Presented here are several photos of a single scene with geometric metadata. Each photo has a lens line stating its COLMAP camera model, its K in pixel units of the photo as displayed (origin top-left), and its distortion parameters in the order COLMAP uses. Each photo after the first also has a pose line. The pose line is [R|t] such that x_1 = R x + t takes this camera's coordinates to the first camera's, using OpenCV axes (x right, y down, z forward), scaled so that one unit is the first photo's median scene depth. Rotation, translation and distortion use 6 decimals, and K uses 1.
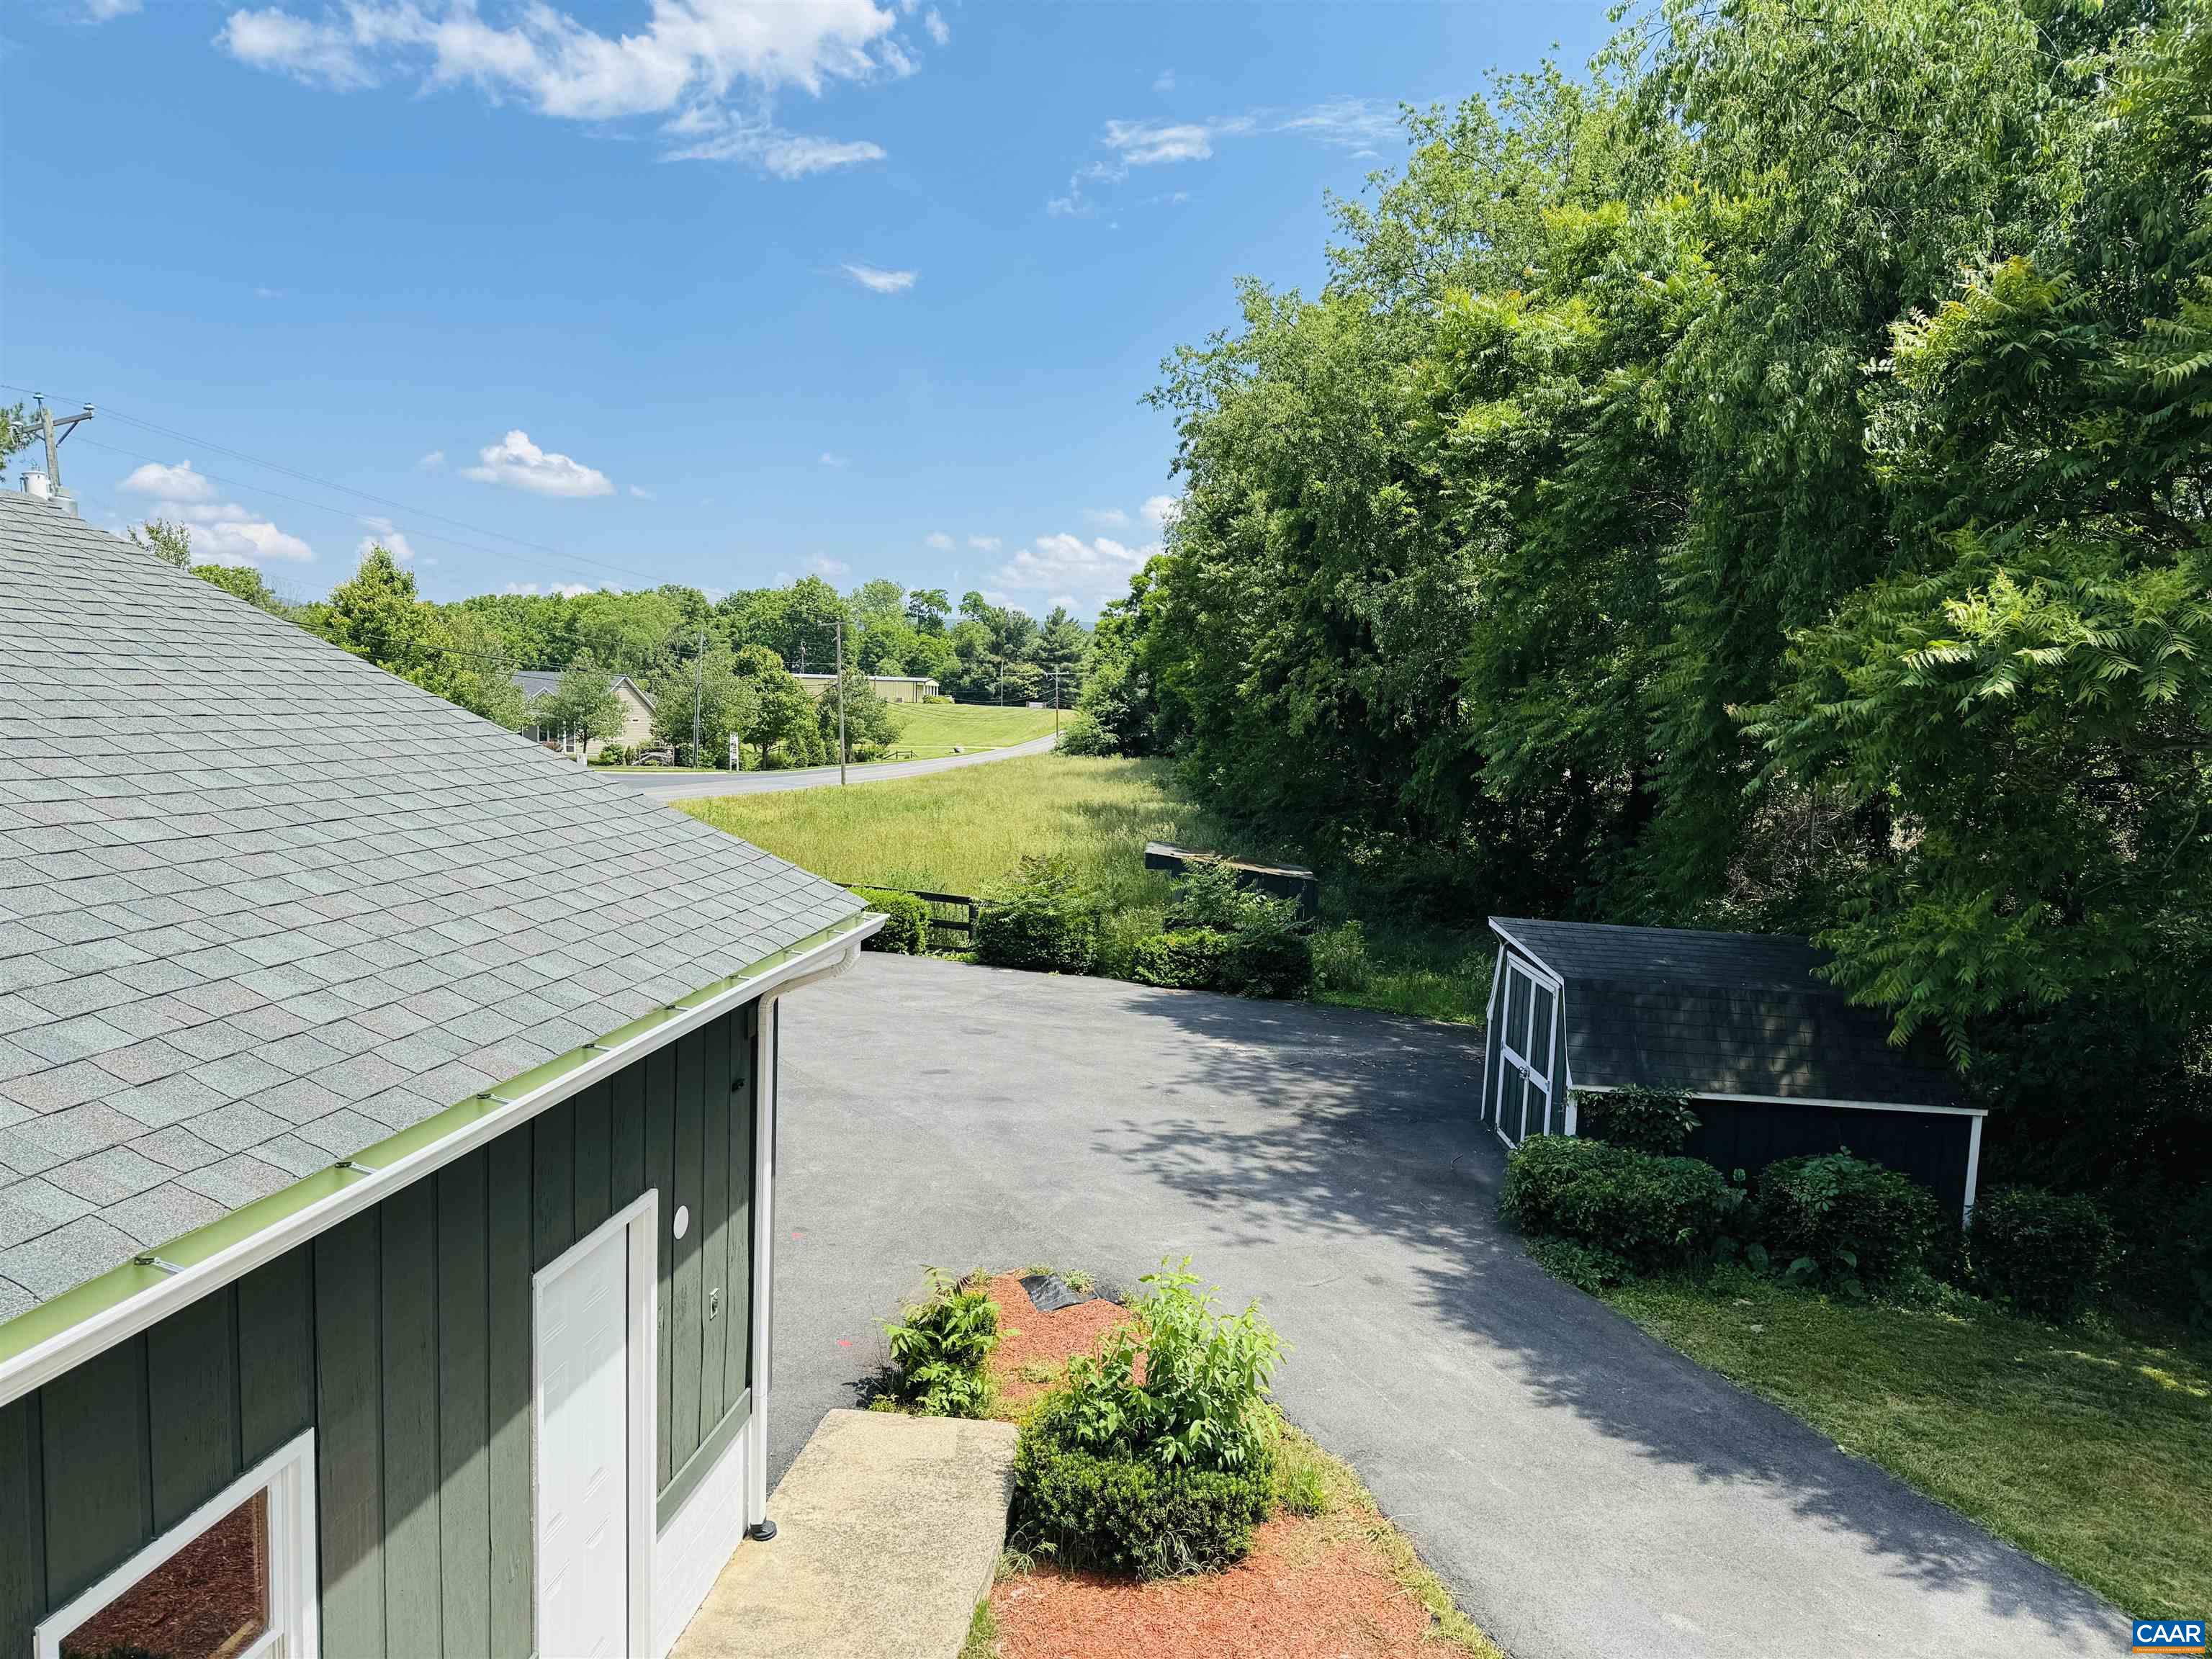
lens RADIAL K [[1525.8, 0, 1106.0], [0, 1525.8, 829.5], [0, 0, 1]] dist [-0.146945, 0.087189]
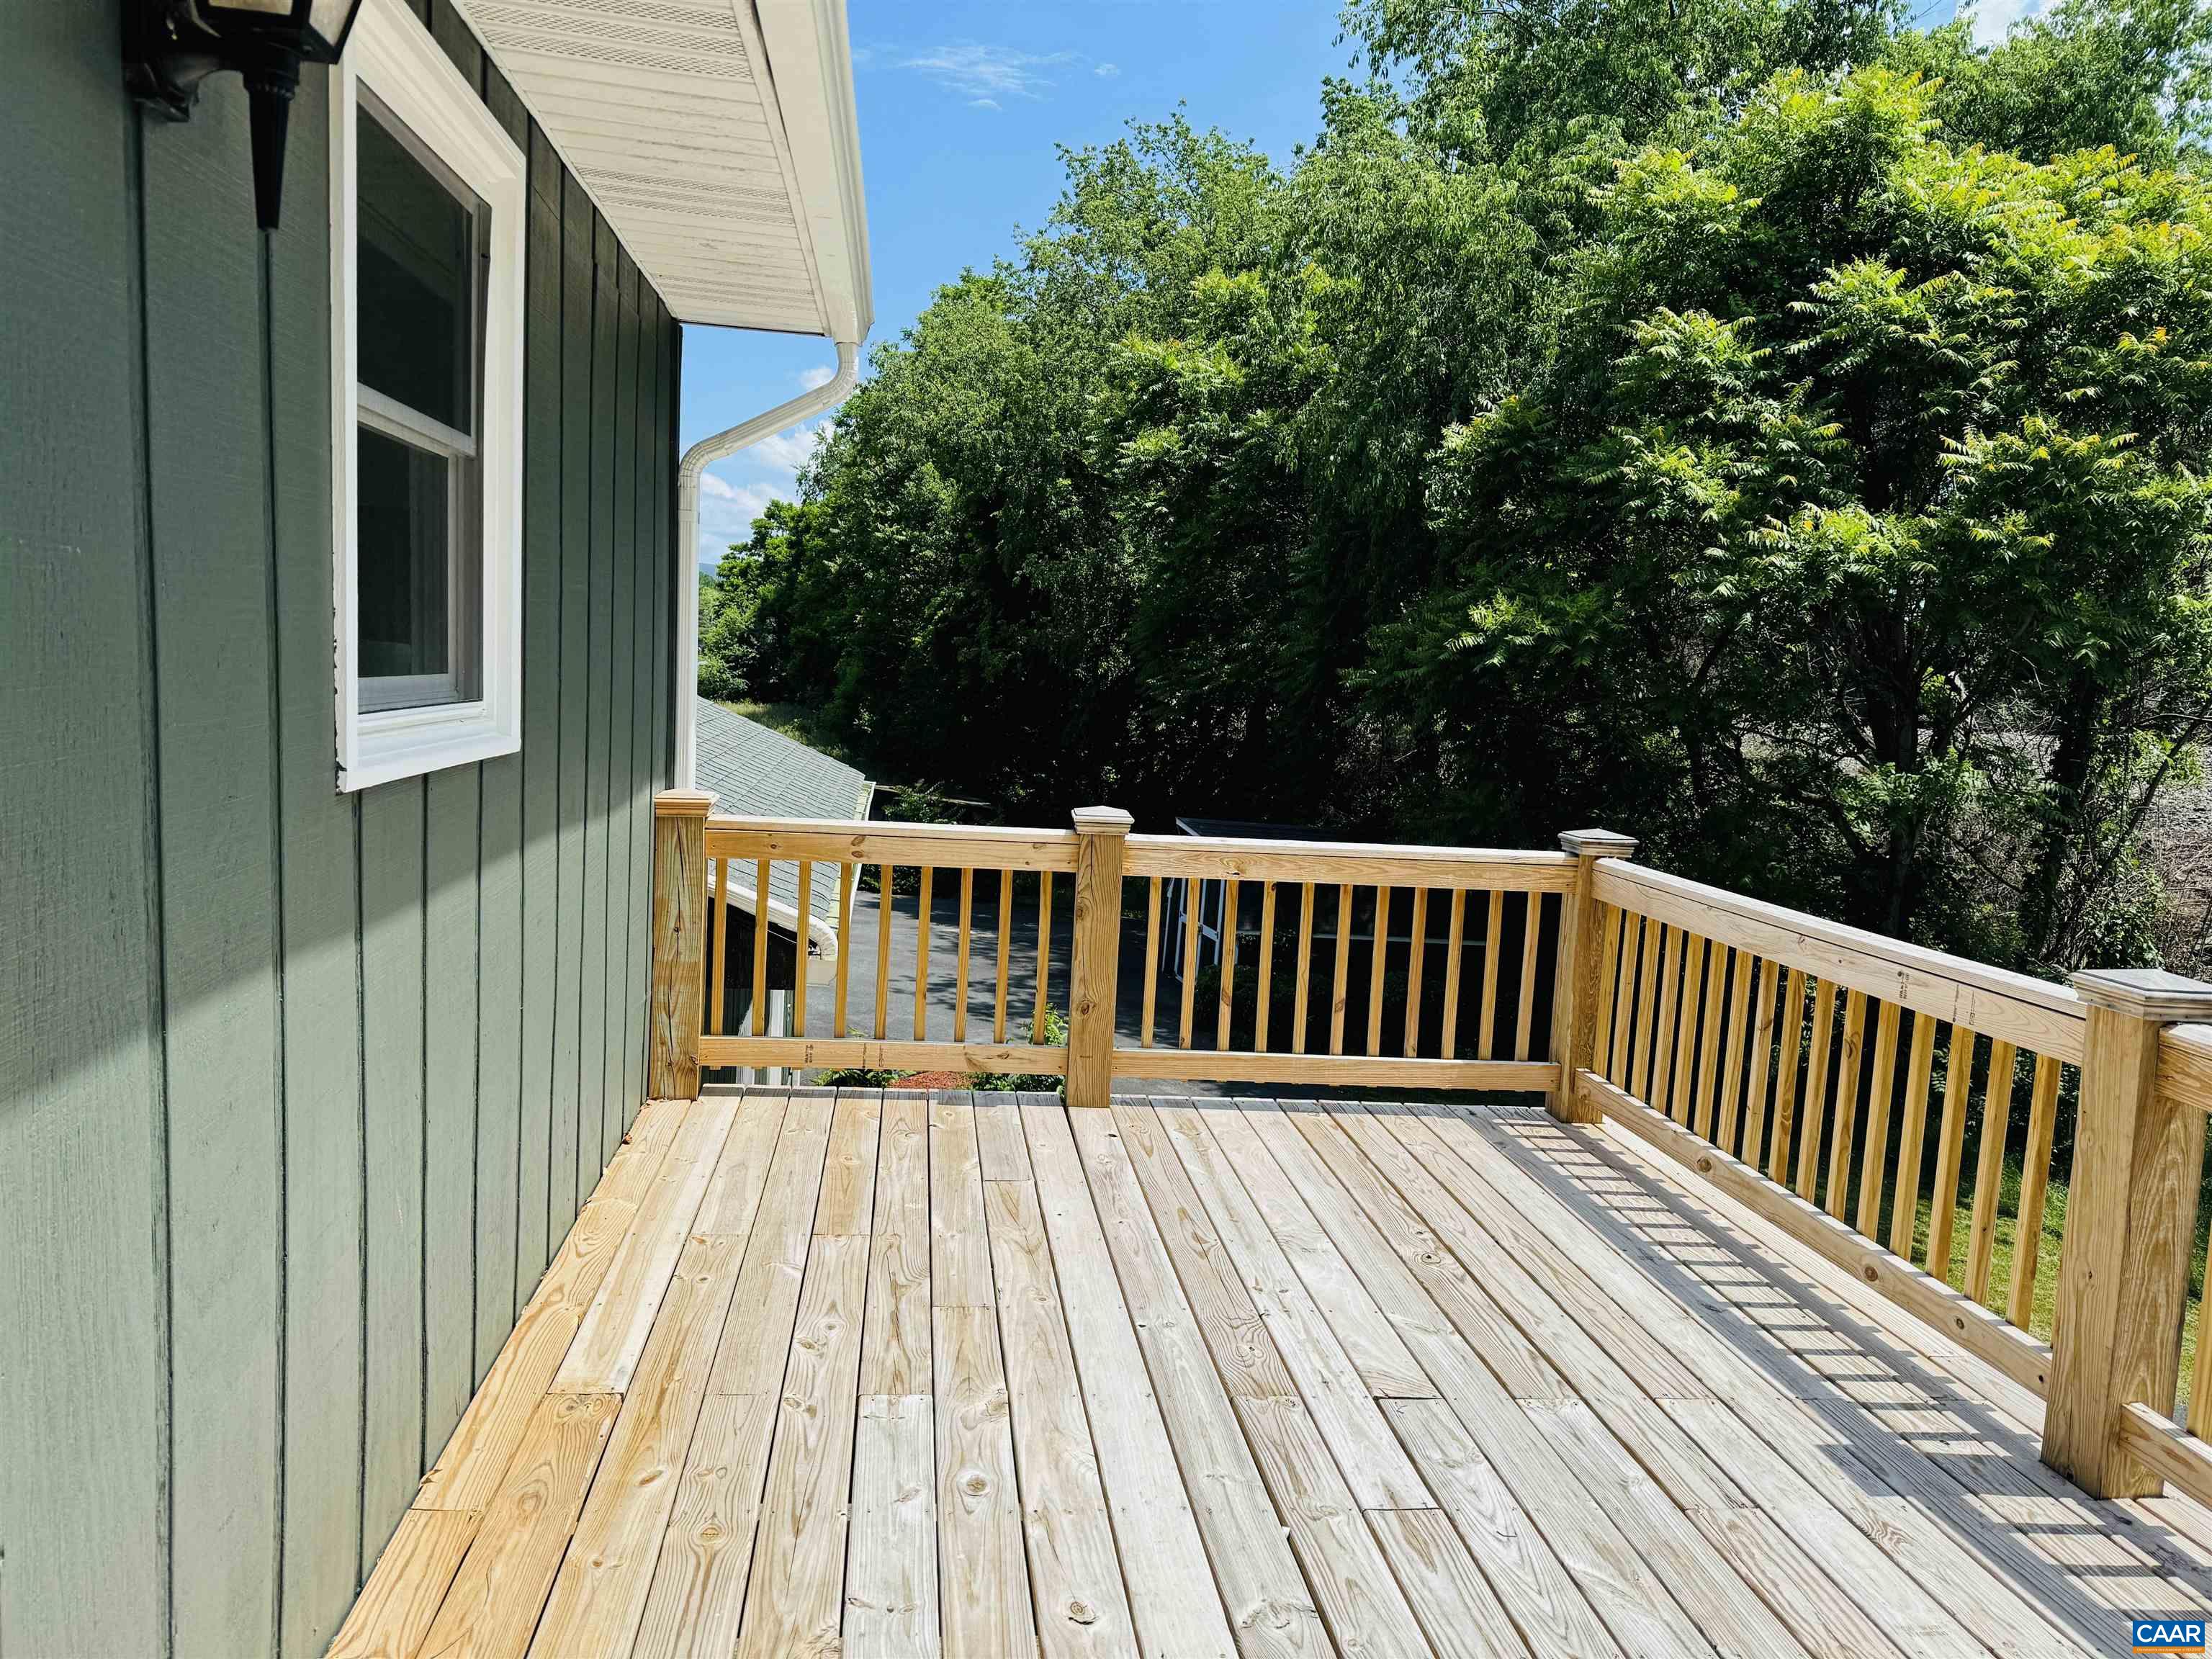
lens RADIAL K [[1534.1, 0, 1115.9], [0, 1534.1, 835.4], [0, 0, 1]] dist [0.085465, -0.136507]
pose [[0.963702, -0.022954, 0.265993, -0.155634], [0.012378, 0.999067, 0.041366, 0.014970], [-0.266694, -0.036572, 0.963087, -0.321116]]
